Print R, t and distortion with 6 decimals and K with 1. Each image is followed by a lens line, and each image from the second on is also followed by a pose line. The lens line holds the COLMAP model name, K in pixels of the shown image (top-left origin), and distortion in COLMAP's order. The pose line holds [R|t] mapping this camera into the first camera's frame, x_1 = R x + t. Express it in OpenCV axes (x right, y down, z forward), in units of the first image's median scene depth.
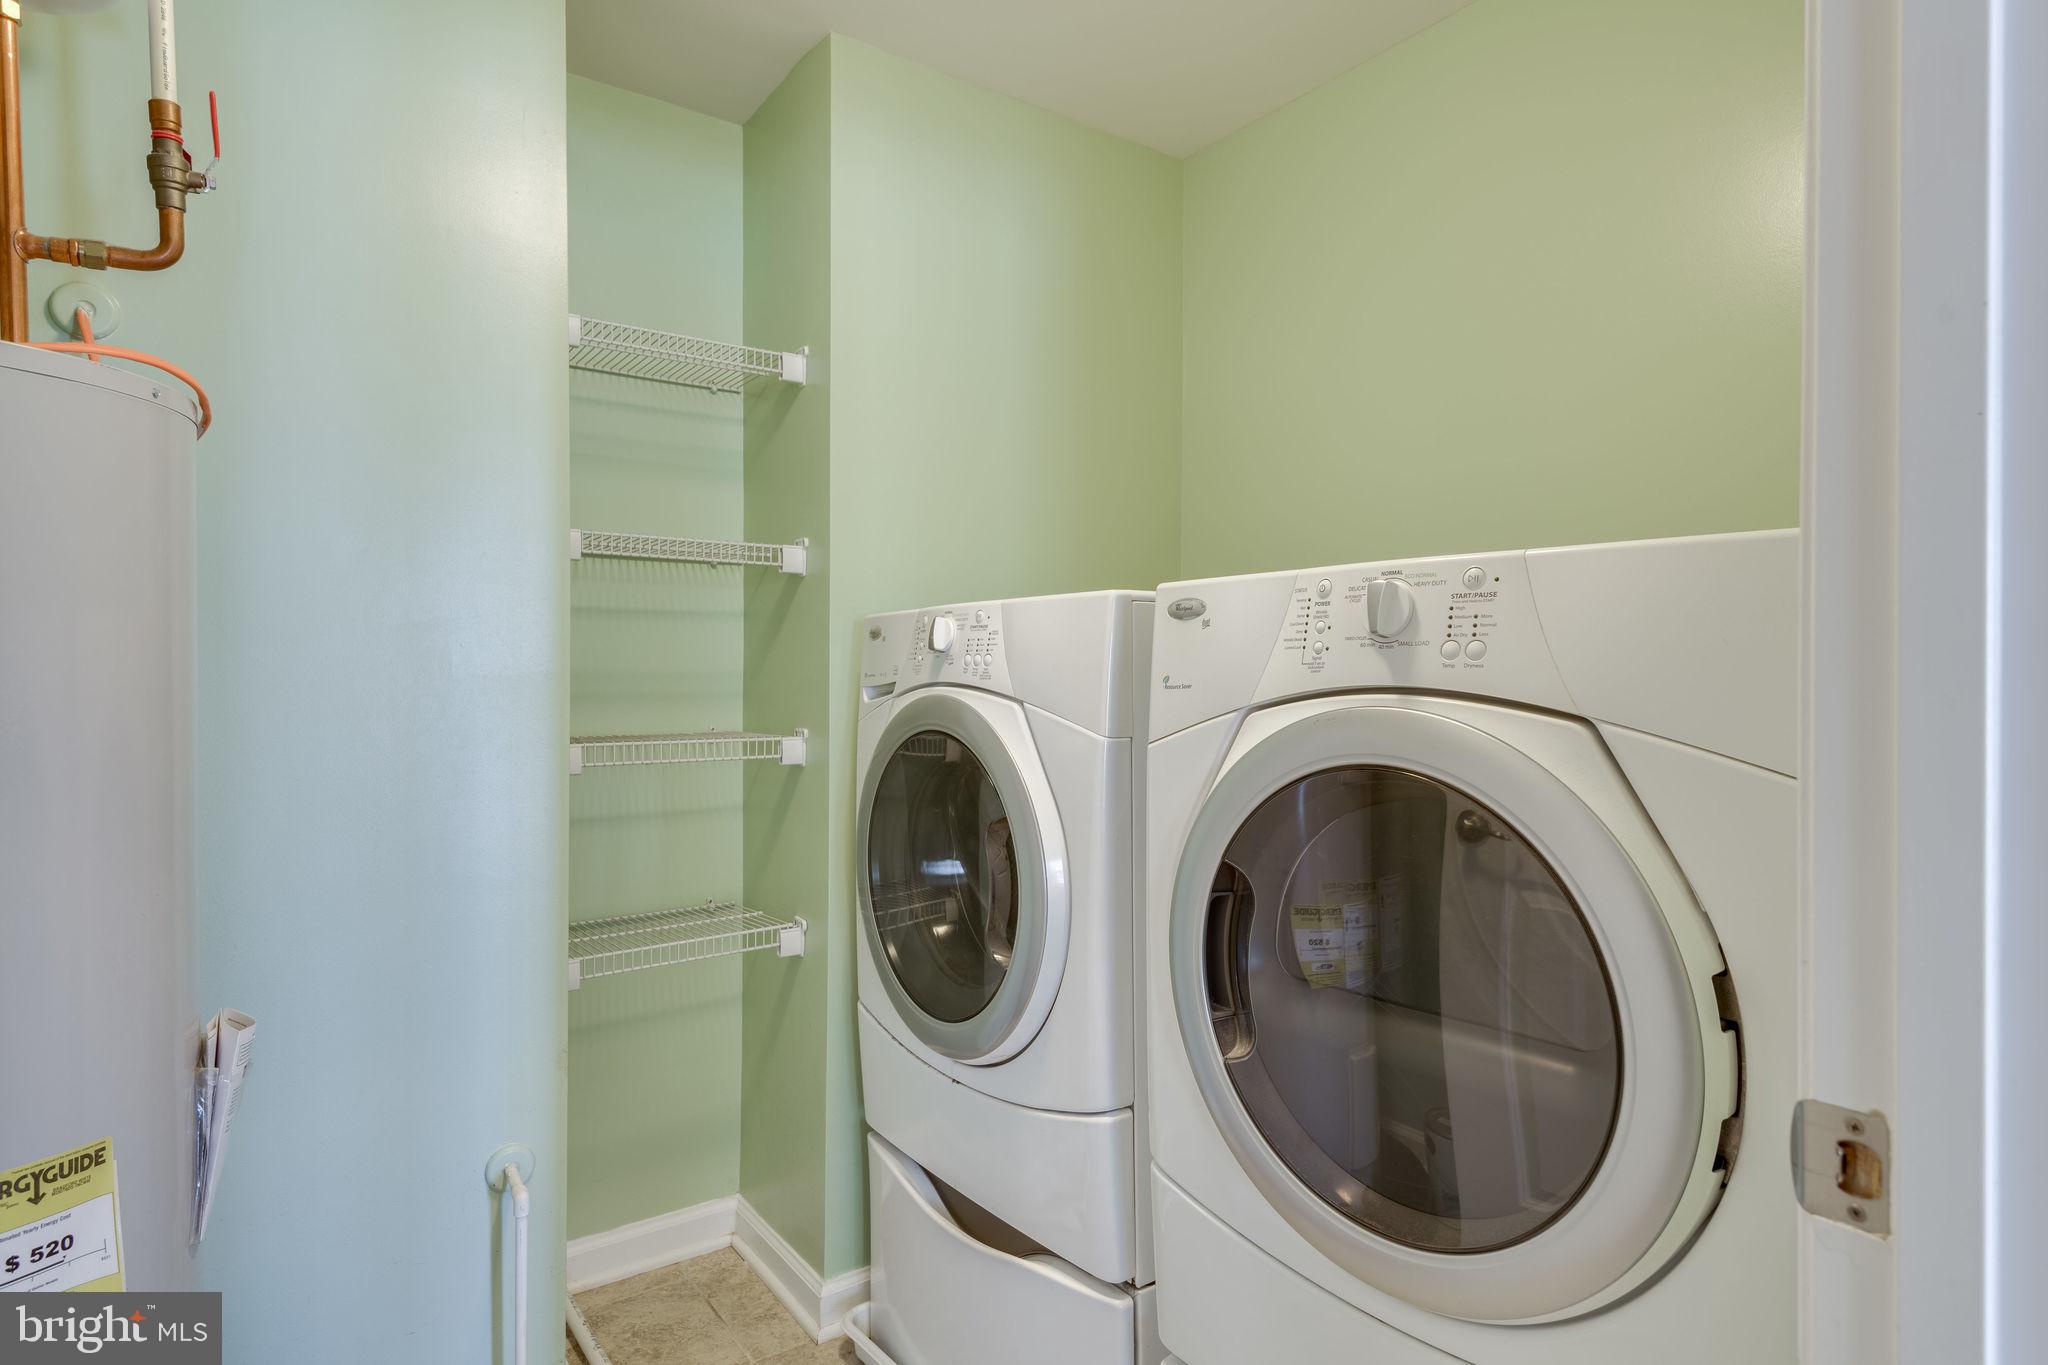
lens RADIAL K [[1146.6, 0, 1033.6], [0, 1146.6, 672.6], [0, 0, 1]] dist [0.036984, -0.024089]
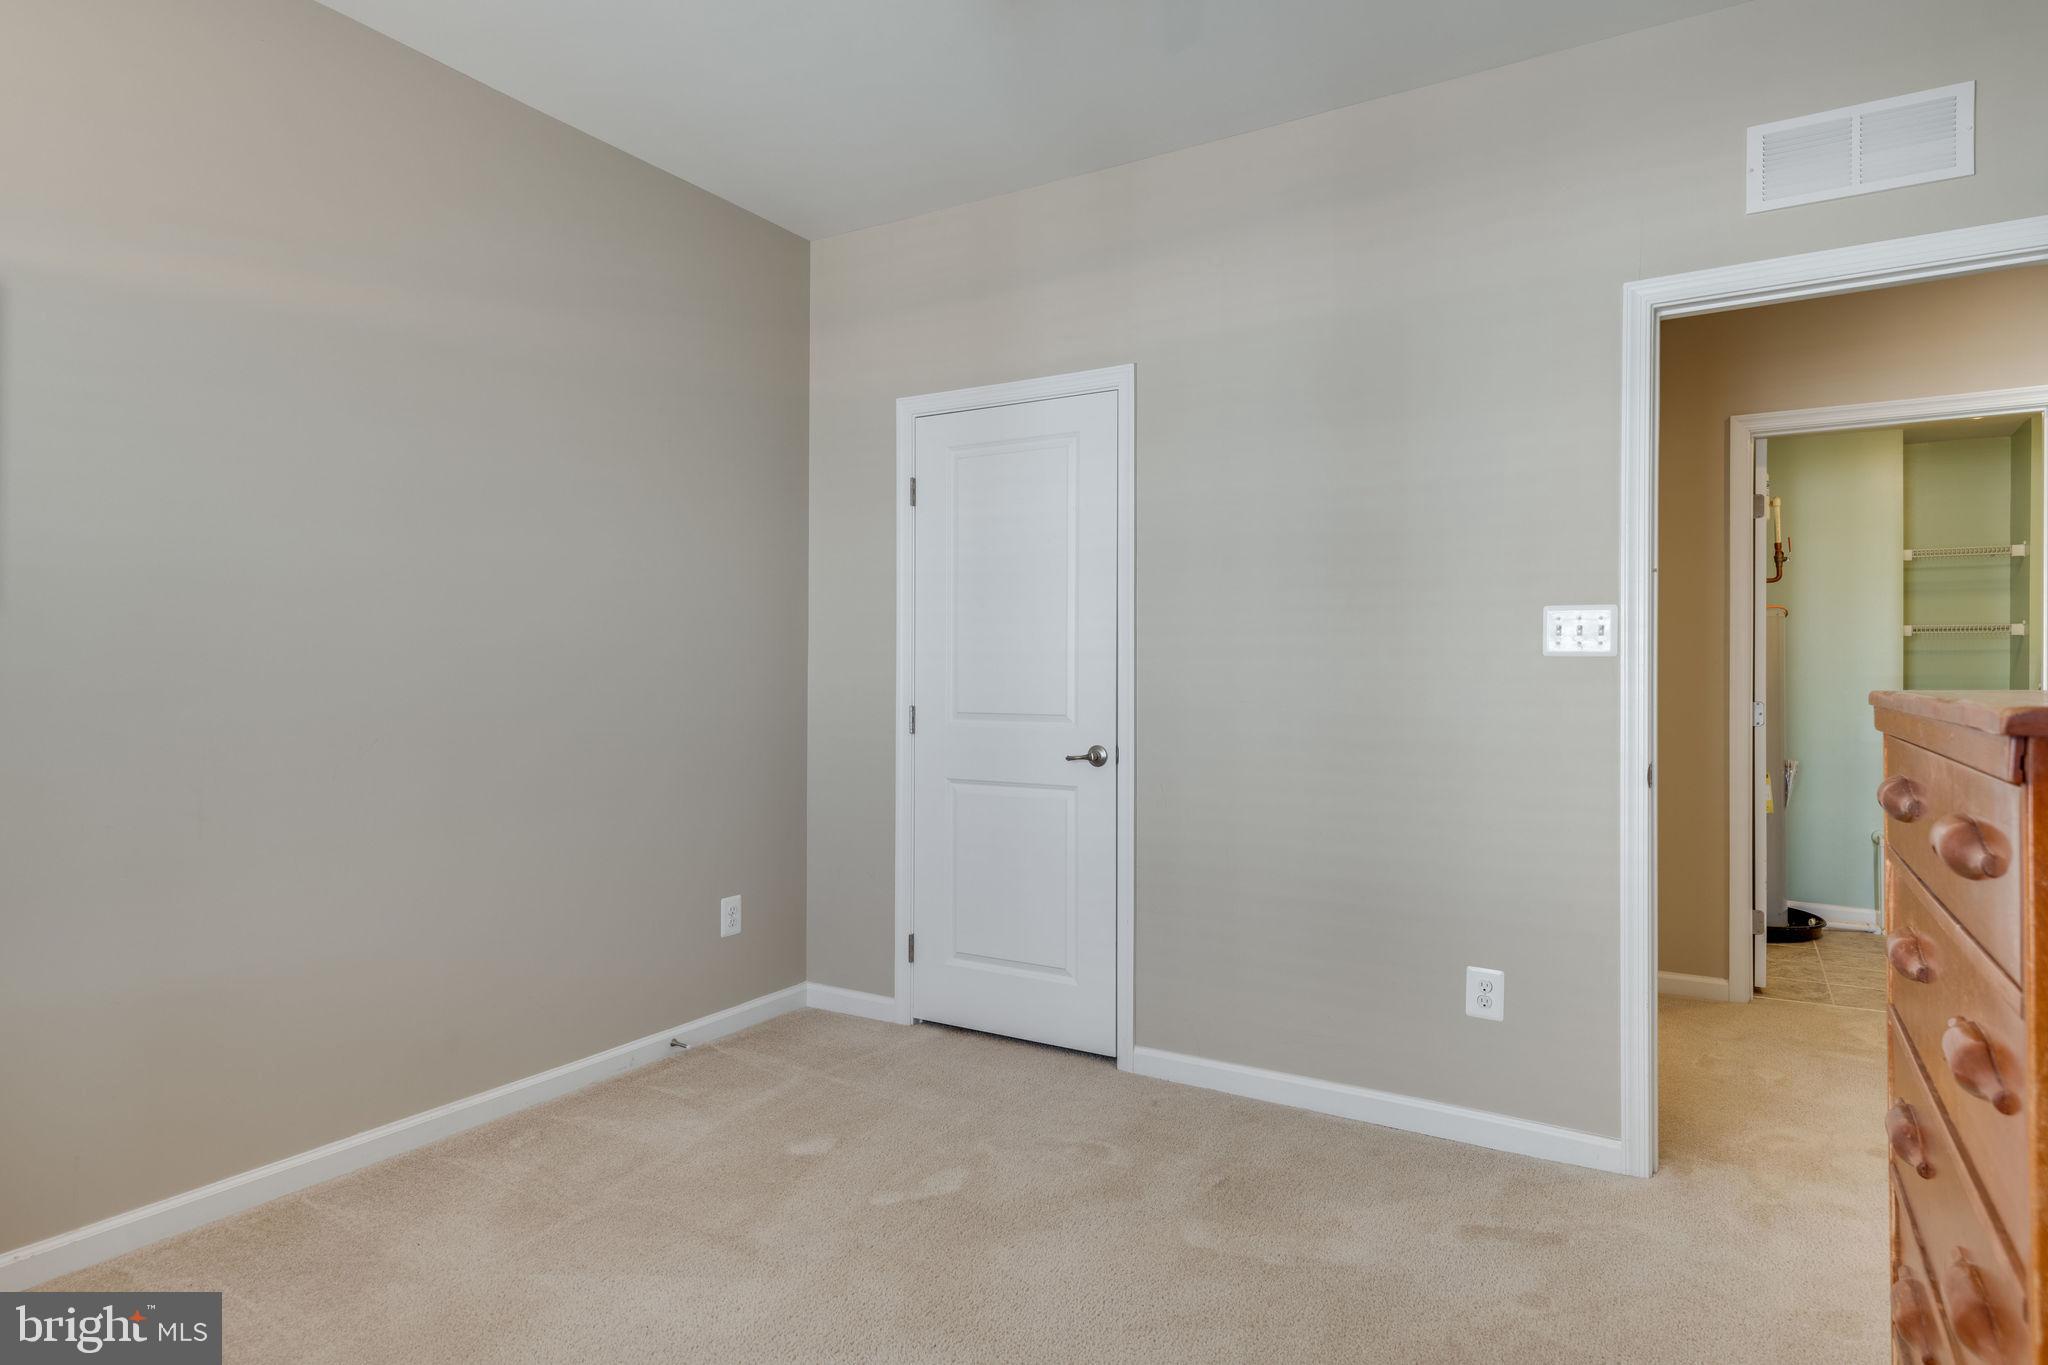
lens RADIAL K [[1146.6, 0, 1033.6], [0, 1146.6, 672.6], [0, 0, 1]] dist [0.036984, -0.024089]
pose [[0.395722, -0.000101, -0.918370, 1.504306], [-0.002655, 0.999996, -0.001254, 0.000972], [0.918367, 0.002934, 0.395720, -2.307806]]
